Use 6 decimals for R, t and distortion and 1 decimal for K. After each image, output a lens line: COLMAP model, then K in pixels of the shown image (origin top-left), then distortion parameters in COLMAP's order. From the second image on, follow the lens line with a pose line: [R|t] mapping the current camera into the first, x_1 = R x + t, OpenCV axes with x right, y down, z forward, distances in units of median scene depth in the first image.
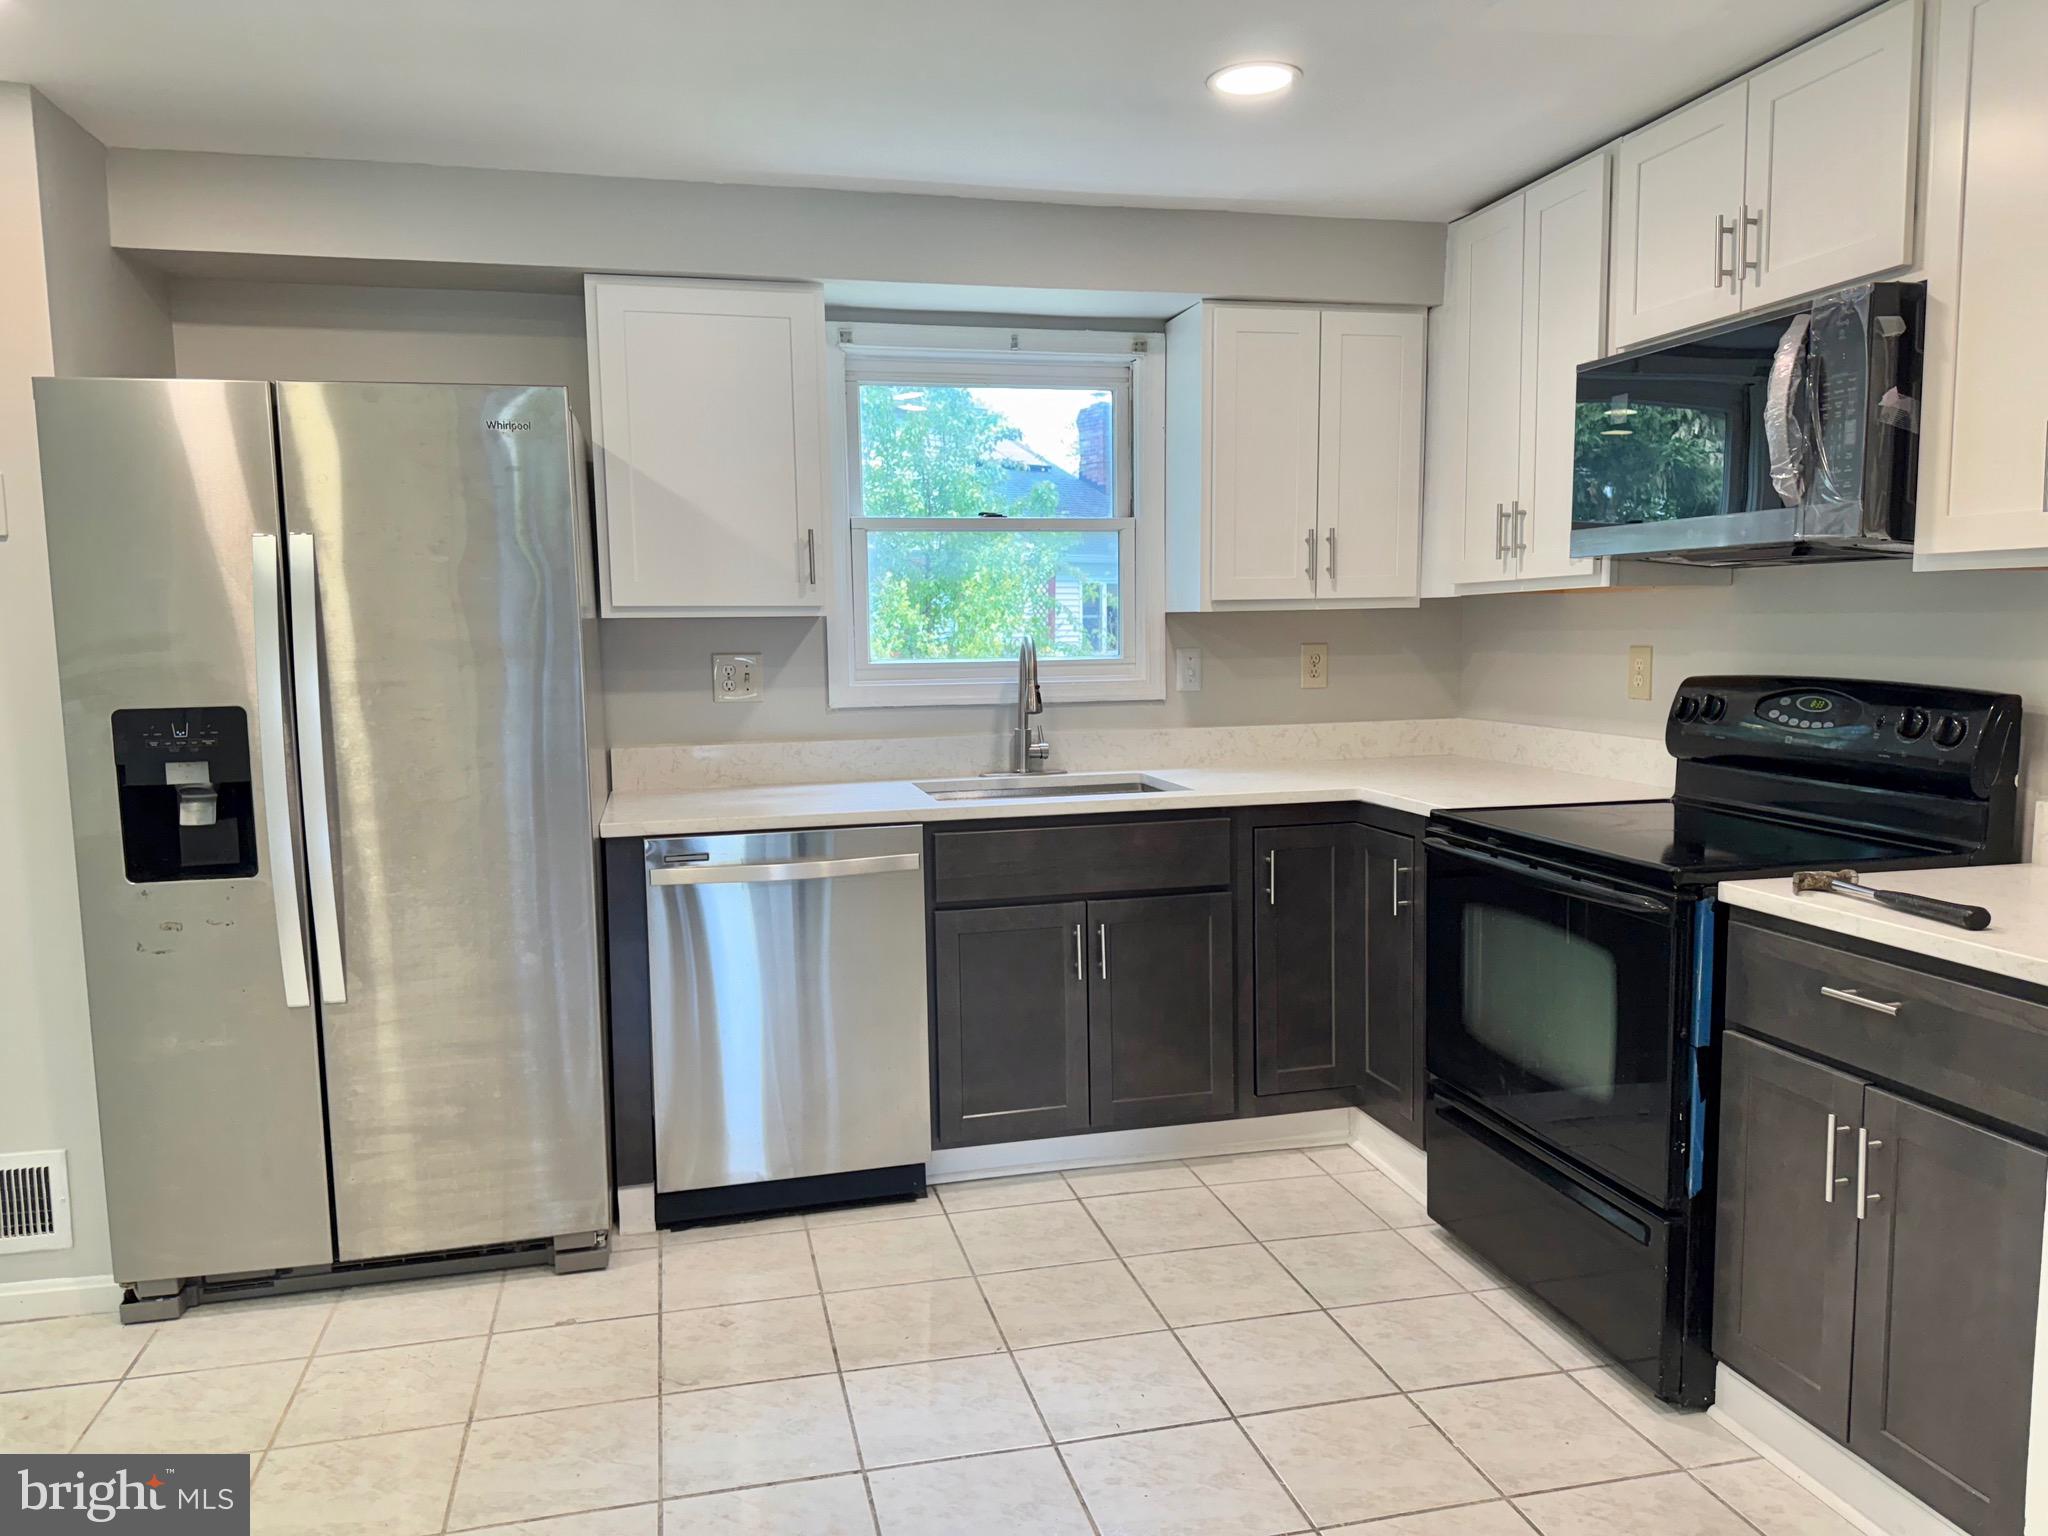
lens RADIAL K [[1467.5, 0, 1014.3], [0, 1467.5, 778.3], [0, 0, 1]] dist [0.106263, -0.177287]
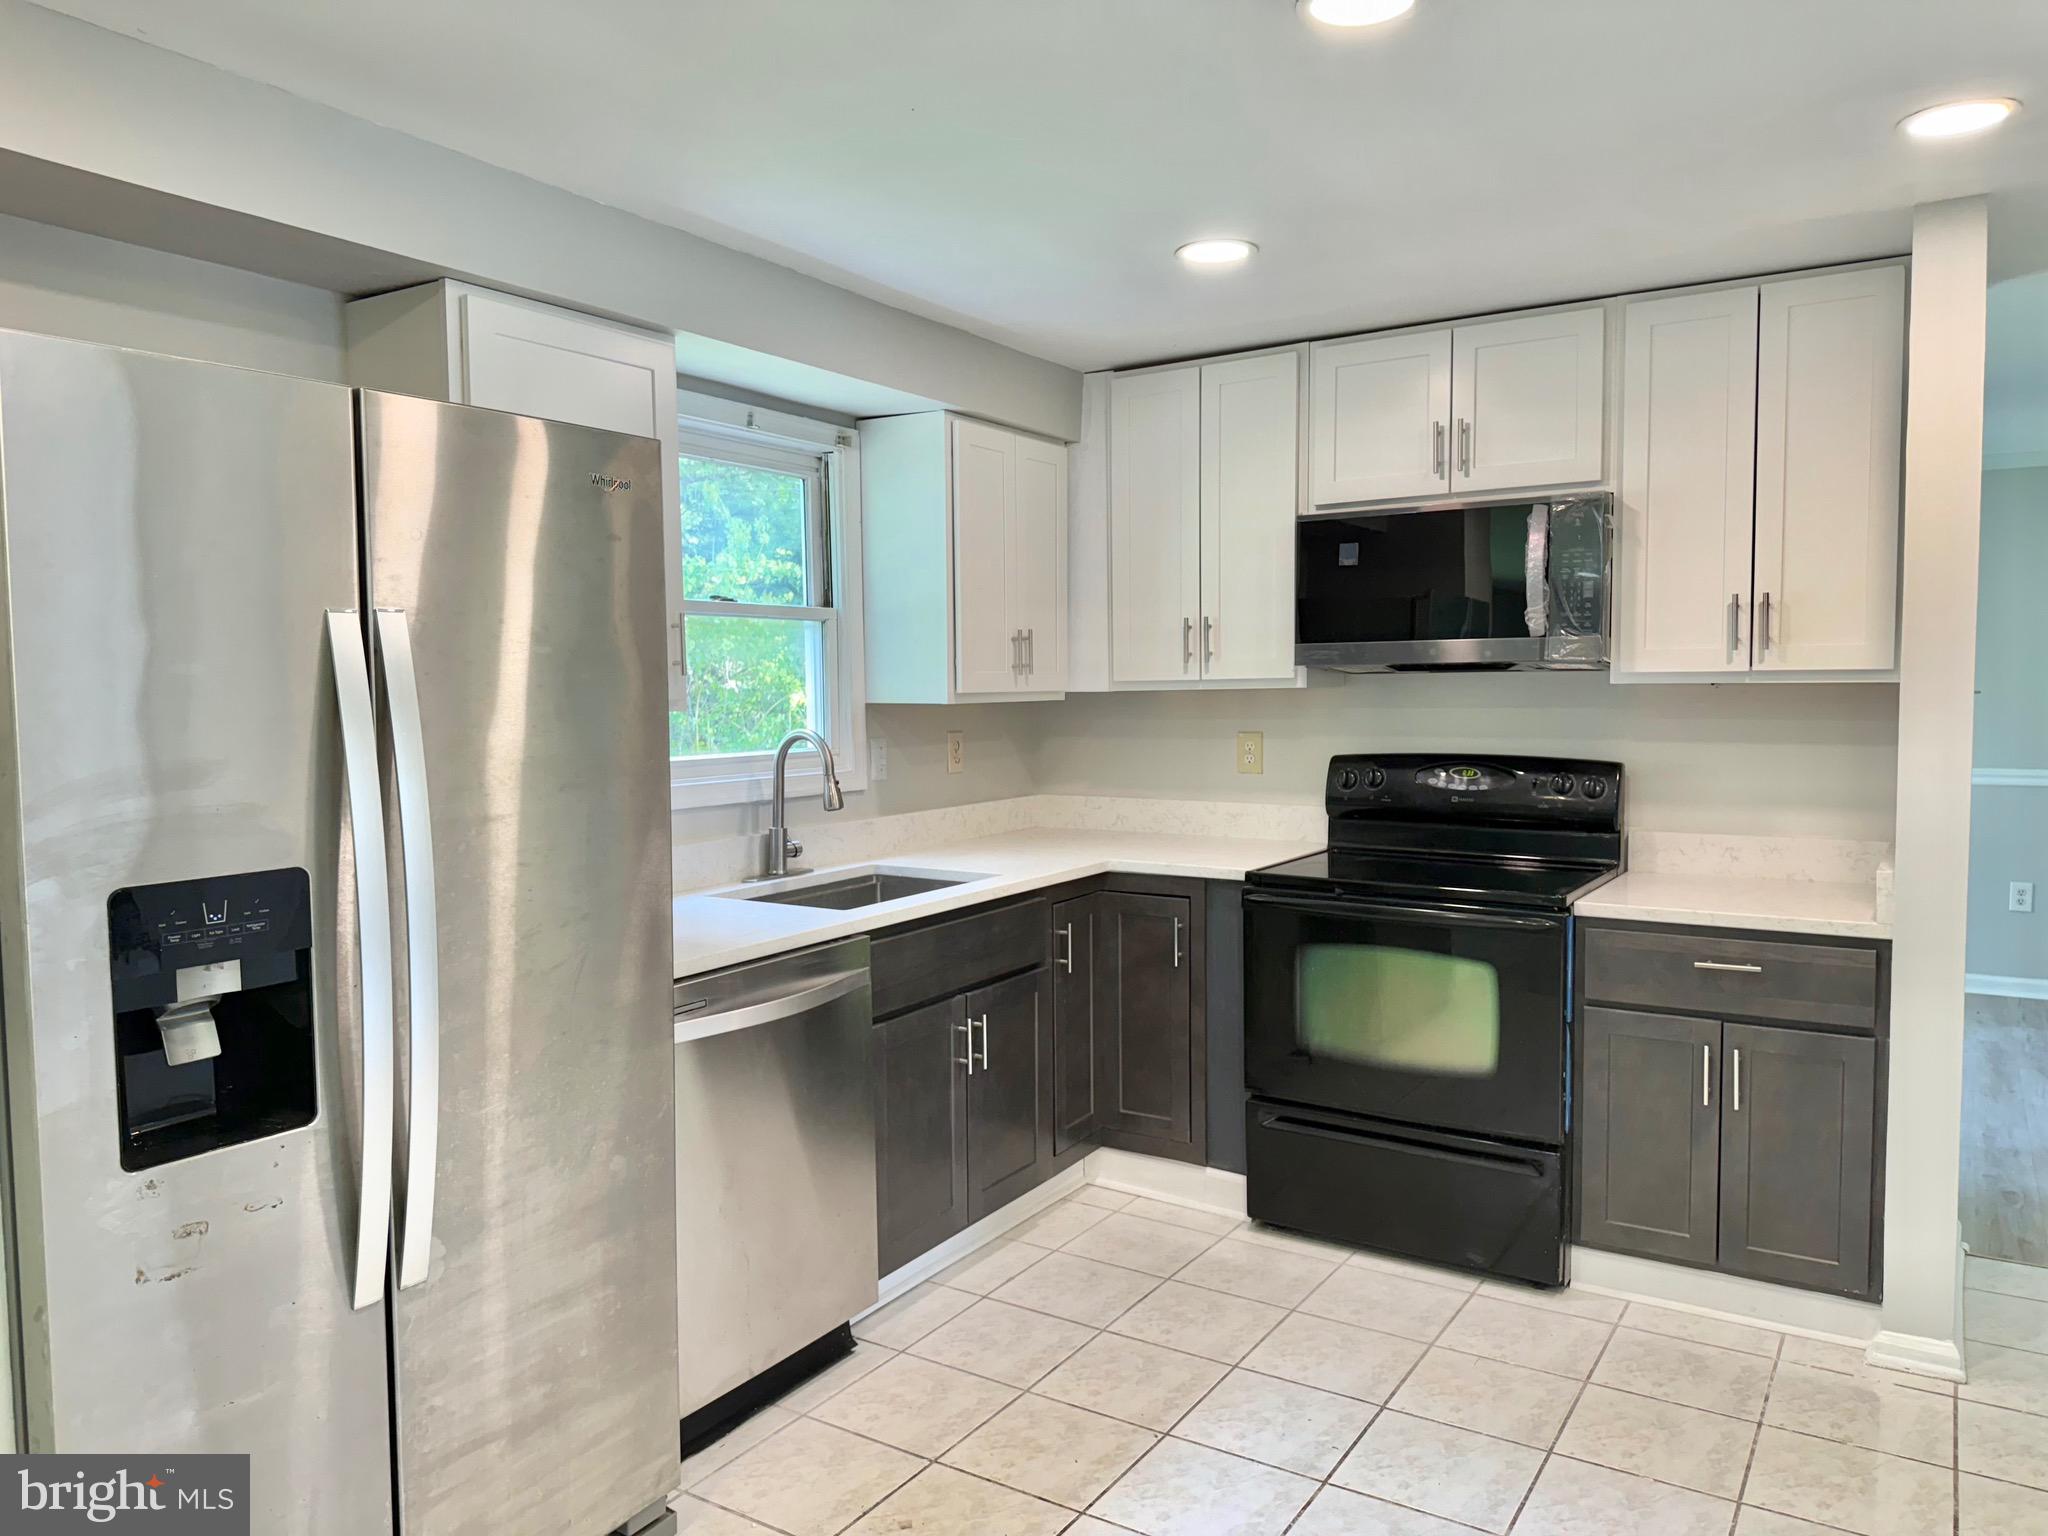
lens RADIAL K [[1467.5, 0, 1014.3], [0, 1467.5, 778.3], [0, 0, 1]] dist [0.106263, -0.177287]
pose [[0.710052, -0.040468, 0.702985, -0.665651], [0.073222, 0.997178, -0.016554, -0.046910], [-0.700332, 0.063228, 0.711012, 0.271195]]
